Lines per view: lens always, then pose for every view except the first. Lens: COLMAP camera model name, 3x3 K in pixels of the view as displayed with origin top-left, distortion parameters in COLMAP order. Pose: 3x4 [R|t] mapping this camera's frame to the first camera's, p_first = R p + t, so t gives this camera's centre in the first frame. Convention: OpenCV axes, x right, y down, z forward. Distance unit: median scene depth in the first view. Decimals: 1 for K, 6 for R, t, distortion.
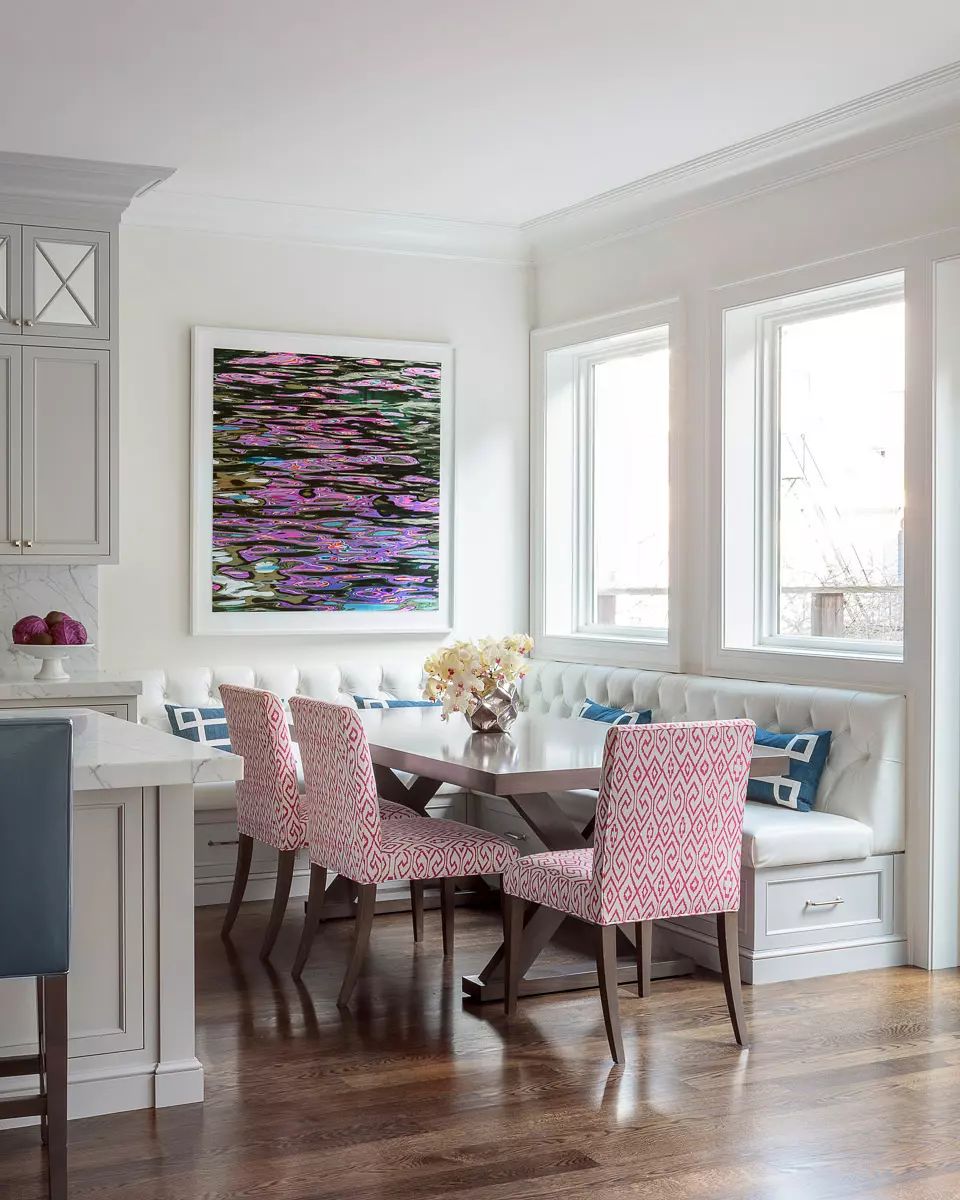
lens RADIAL K [[1731.0, 0, 479.6], [0, 1731.0, 599.6], [0, 0, 1]] dist [-0.022053, 0.000000]
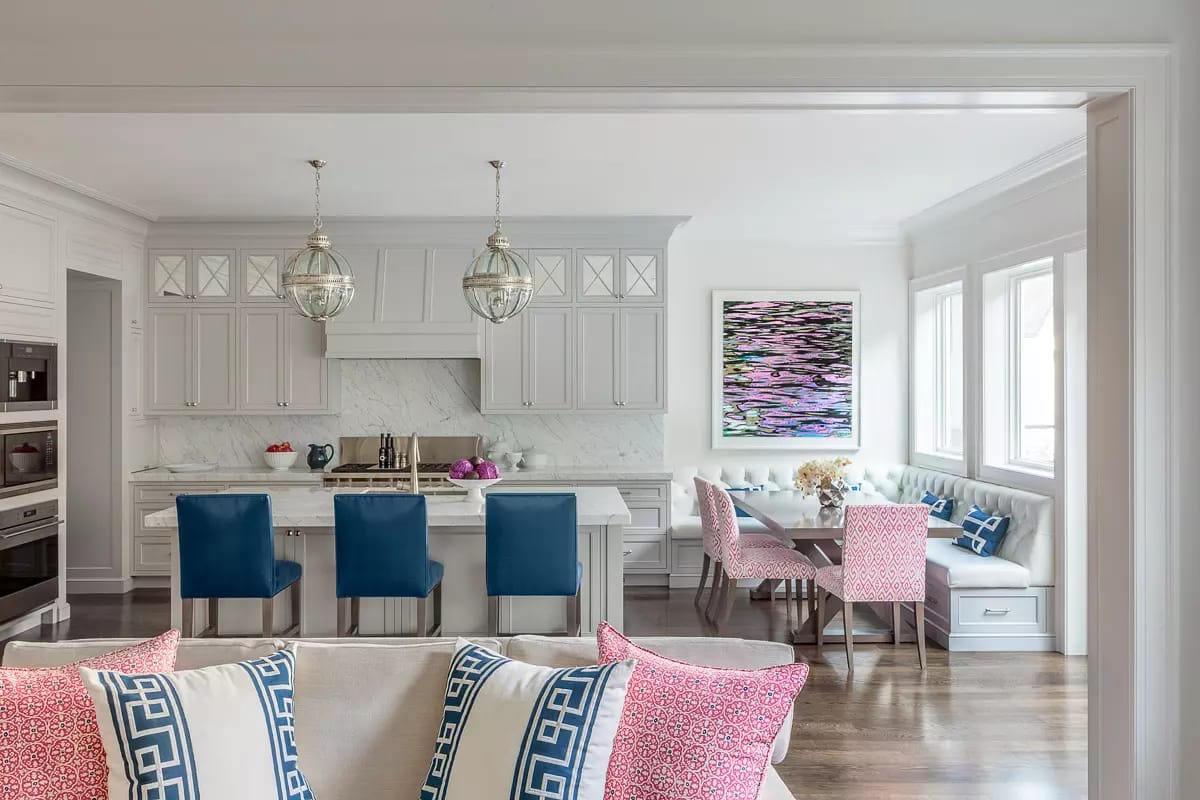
lens RADIAL K [[1075.7, 0, 599.9], [0, 1075.7, 395.3], [0, 0, 1]] dist [0.081559, 0.011103]
pose [[0.912473, 0.001171, -0.409135, 0.211117], [-0.006114, 0.999923, -0.010772, -0.025305], [0.409091, 0.012331, 0.912410, -0.156403]]
